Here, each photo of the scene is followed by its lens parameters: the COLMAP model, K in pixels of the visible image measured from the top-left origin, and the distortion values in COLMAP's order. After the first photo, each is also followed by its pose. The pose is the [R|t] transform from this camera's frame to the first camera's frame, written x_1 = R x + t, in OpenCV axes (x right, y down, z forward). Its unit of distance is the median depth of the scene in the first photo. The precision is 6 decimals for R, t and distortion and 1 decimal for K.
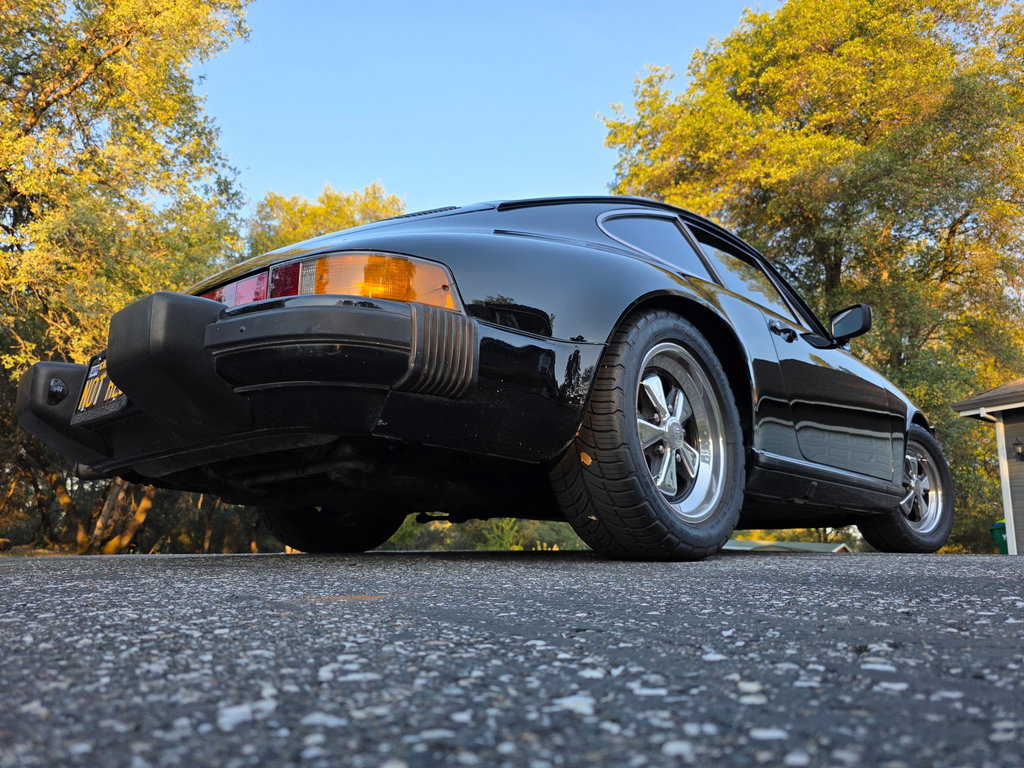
lens RADIAL K [[694.2, 0, 512.0], [0, 694.2, 384.0], [0, 0, 1]] dist [0.024120, -0.000383]
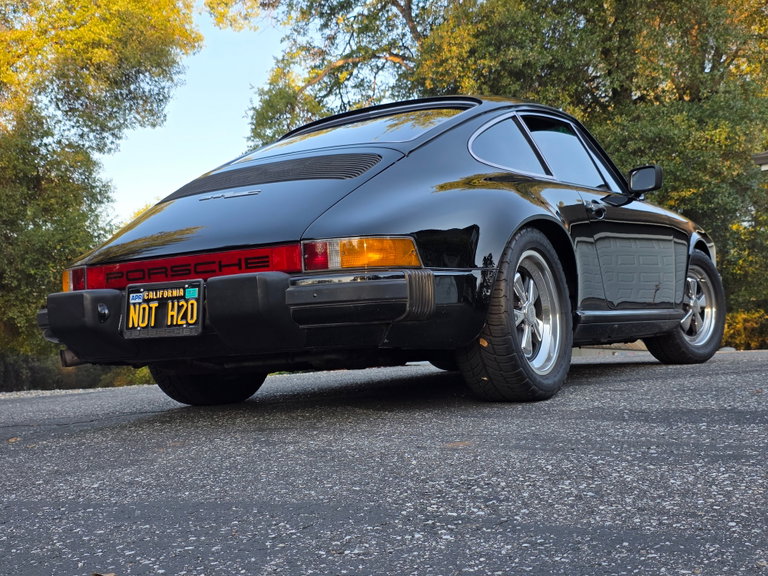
lens RADIAL K [[1003.4, 0, 384.0], [0, 1003.4, 288.0], [0, 0, 1]] dist [0.110321, -0.124182]
pose [[0.978415, -0.048876, 0.200785, -0.388215], [0.012606, 0.983934, 0.178084, -0.289150], [-0.206263, -0.171709, 0.963313, -0.754719]]
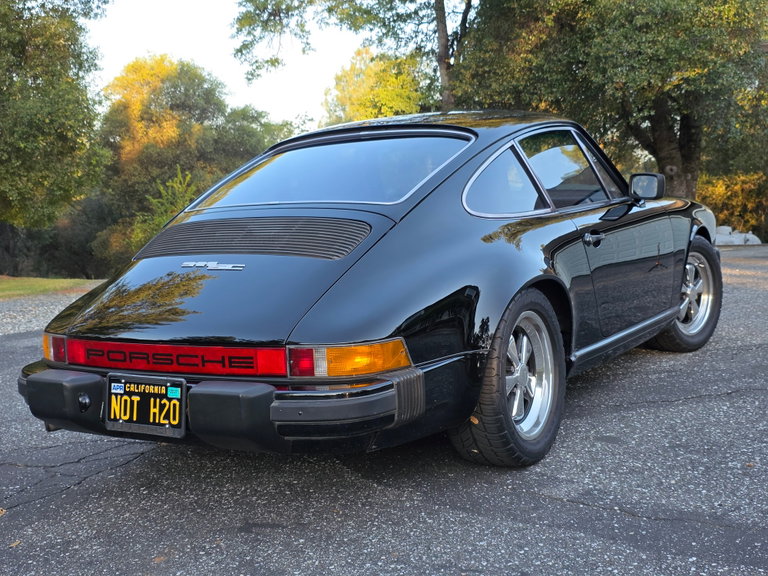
lens RADIAL K [[1003.4, 0, 384.0], [0, 1003.4, 288.0], [0, 0, 1]] dist [0.110321, -0.124182]
pose [[0.977957, -0.072798, 0.195707, -0.347160], [0.007135, 0.948361, 0.317112, -0.607199], [-0.208686, -0.308725, 0.927976, -0.629021]]
